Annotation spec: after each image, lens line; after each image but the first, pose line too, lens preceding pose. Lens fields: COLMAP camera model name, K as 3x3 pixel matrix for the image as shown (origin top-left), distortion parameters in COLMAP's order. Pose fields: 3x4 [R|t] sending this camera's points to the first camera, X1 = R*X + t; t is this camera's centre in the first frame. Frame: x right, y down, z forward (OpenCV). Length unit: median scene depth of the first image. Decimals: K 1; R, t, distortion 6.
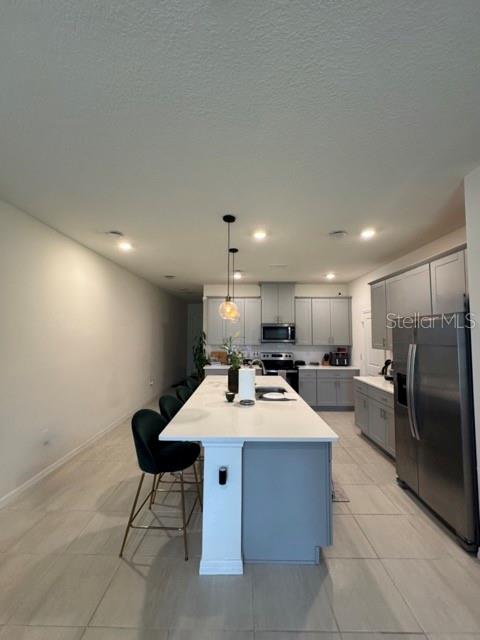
lens RADIAL K [[258.2, 0, 240.0], [0, 258.2, 320.0], [0, 0, 1]] dist [0.000936, 0.000110]
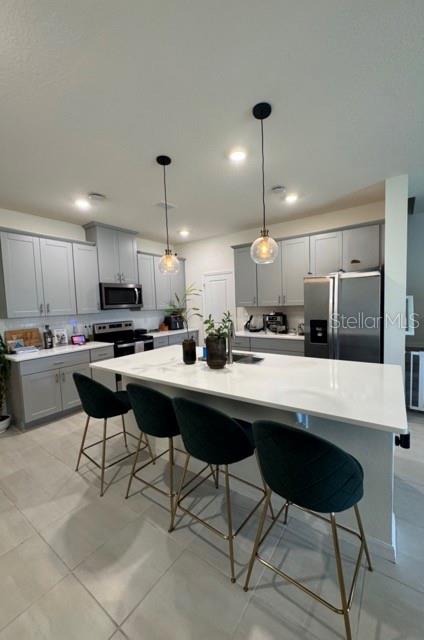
lens RADIAL K [[257.6, 0, 224.6], [0, 257.6, 319.7], [0, 0, 1]] dist [-0.001356, -0.000098]
pose [[0.559972, -0.081932, 0.824451, -0.315837], [-0.015319, 0.993904, 0.109177, 0.031359], [-0.828370, -0.073766, 0.555303, 0.313851]]
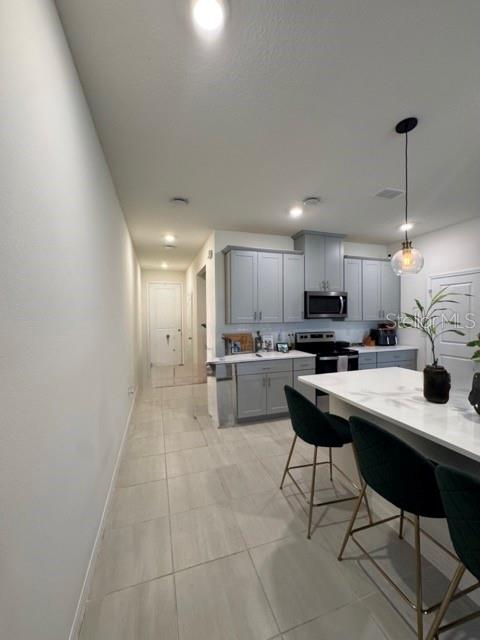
lens RADIAL K [[258.2, 0, 240.0], [0, 258.2, 320.0], [0, 0, 1]] dist [0.000936, 0.000110]
pose [[0.947261, -0.019572, 0.319865, -0.306468], [-0.006362, 0.996788, 0.079830, 0.035928], [-0.320400, -0.077655, 0.944094, 0.390821]]
